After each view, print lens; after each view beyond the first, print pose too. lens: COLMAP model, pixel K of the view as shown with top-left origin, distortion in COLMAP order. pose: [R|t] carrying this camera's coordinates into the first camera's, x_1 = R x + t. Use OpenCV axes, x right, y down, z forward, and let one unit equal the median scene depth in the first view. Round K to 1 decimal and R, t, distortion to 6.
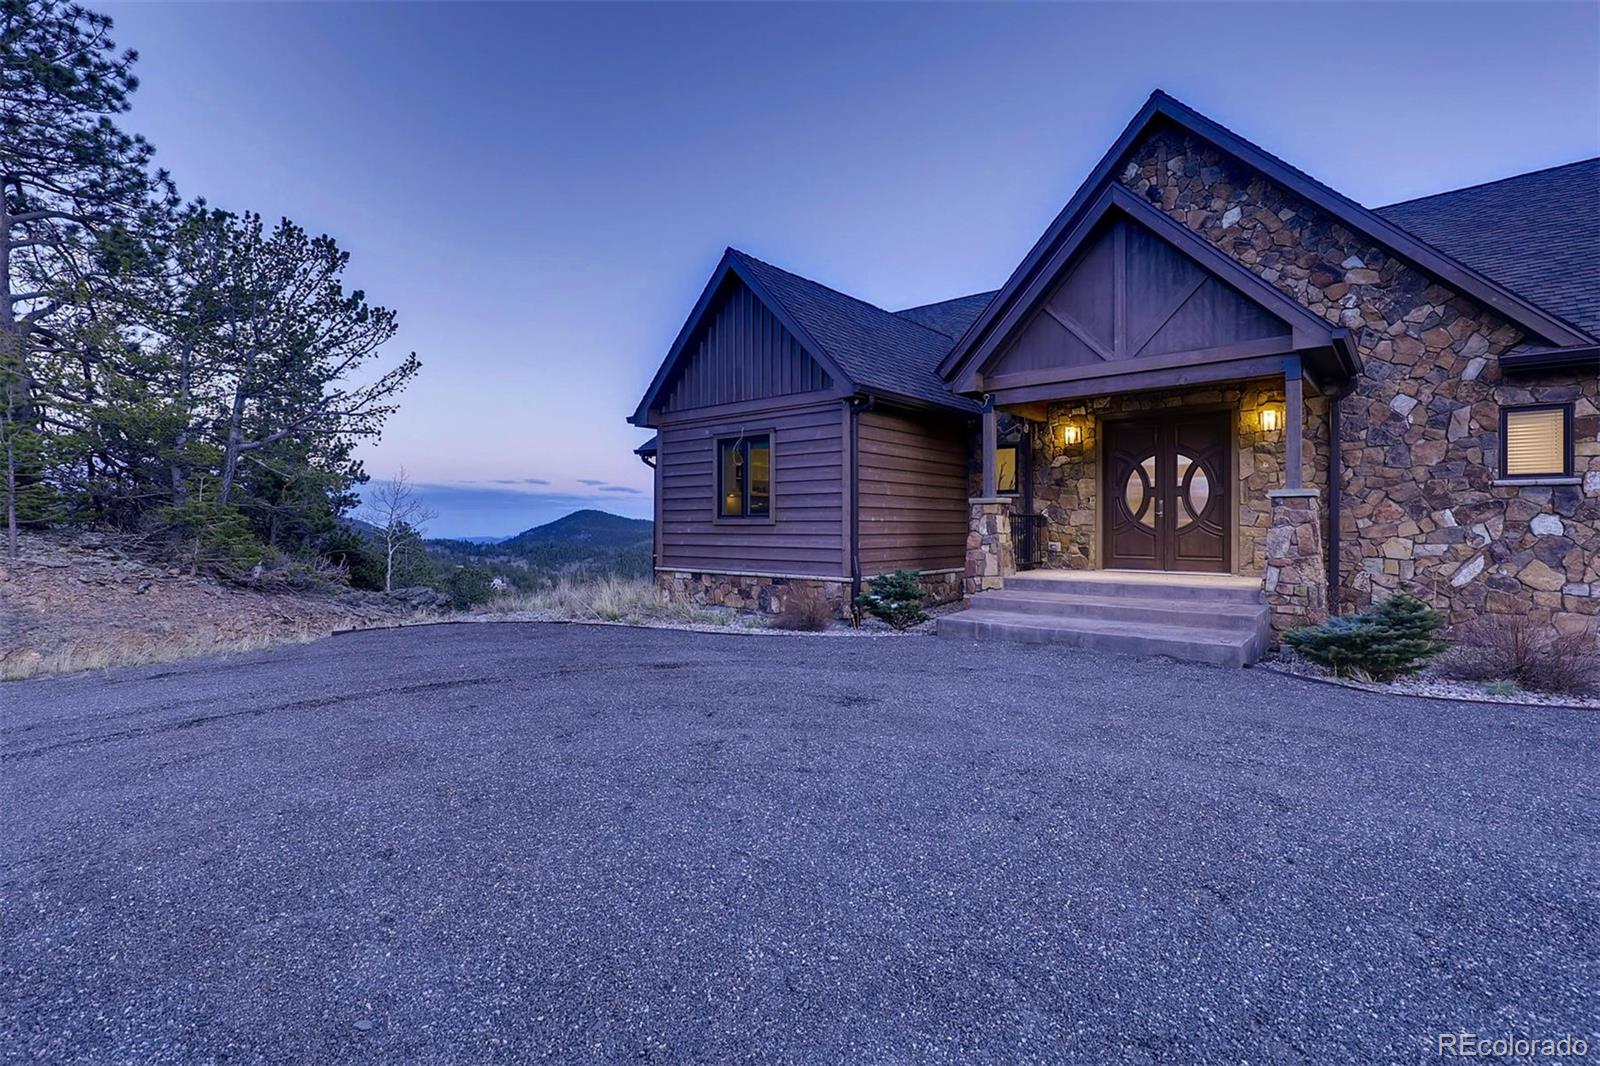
lens RADIAL K [[744.0, 0, 806.2], [0, 744.0, 524.5], [0, 0, 1]] dist [0.011915, 0.001614]
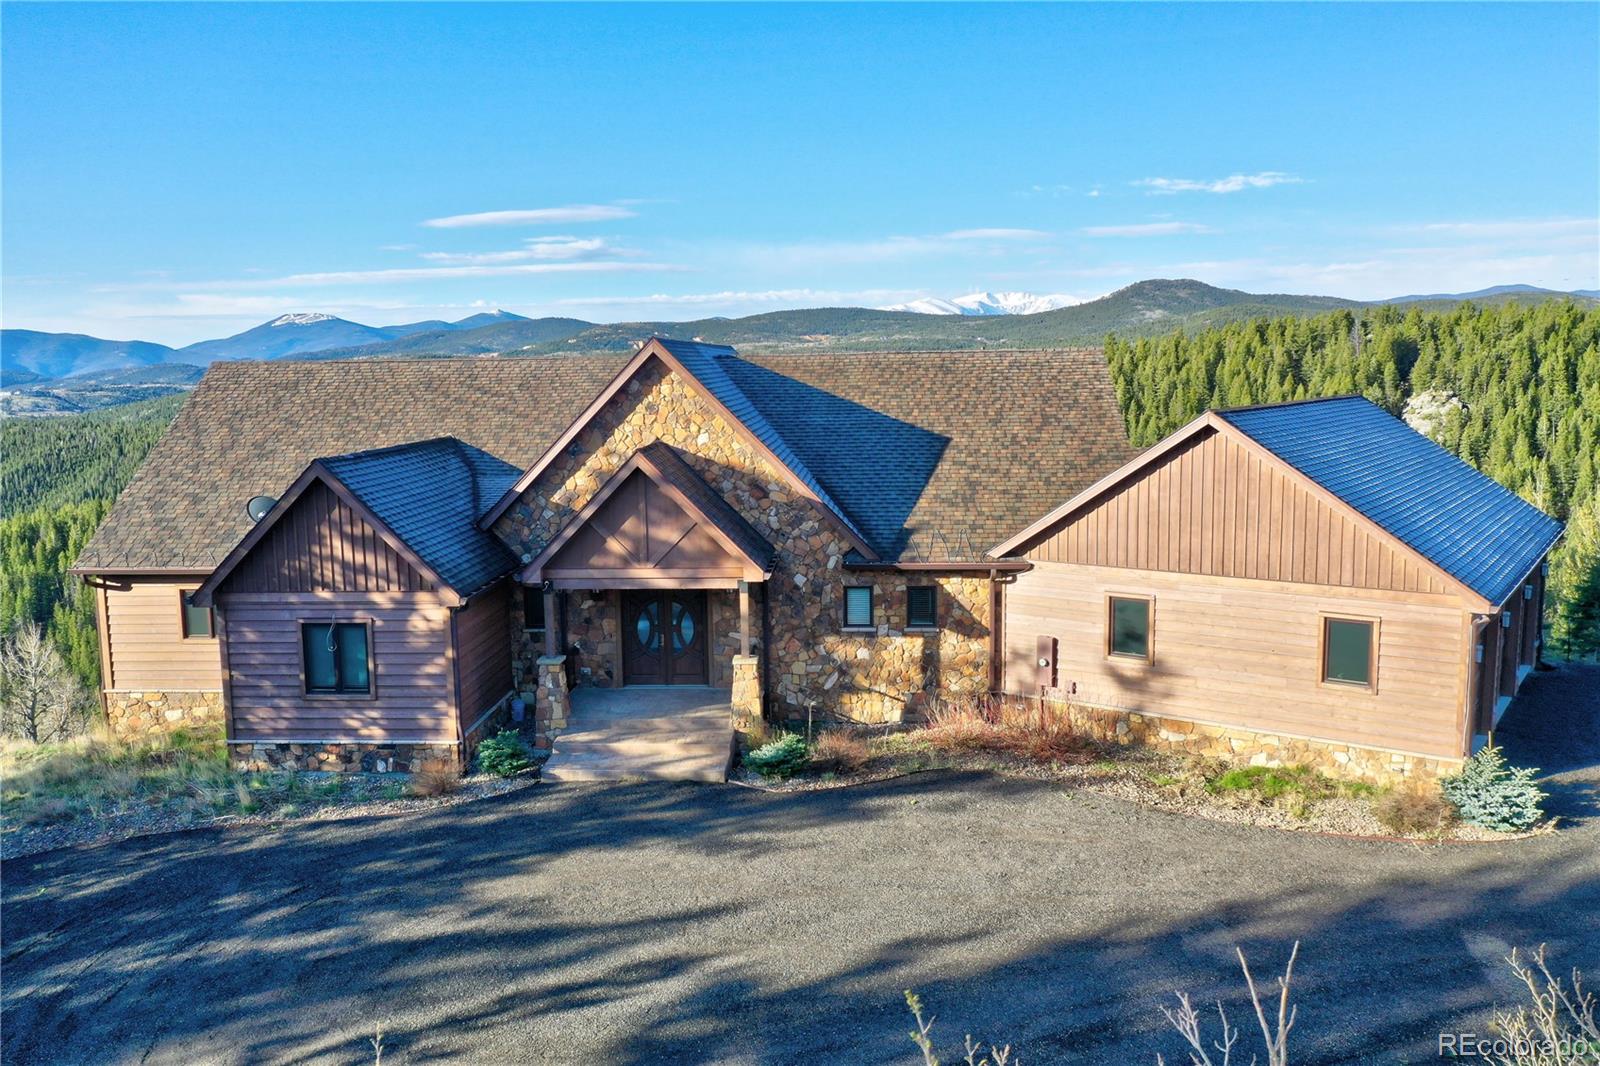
lens RADIAL K [[1287.3, 0, 802.5], [0, 1287.3, 532.8], [0, 0, 1]] dist [-0.008530, -0.001098]
pose [[0.803156, -0.093793, 0.588340, -0.729320], [0.012894, 0.990035, 0.140229, -0.583281], [-0.595630, -0.105040, 0.796362, -1.067018]]
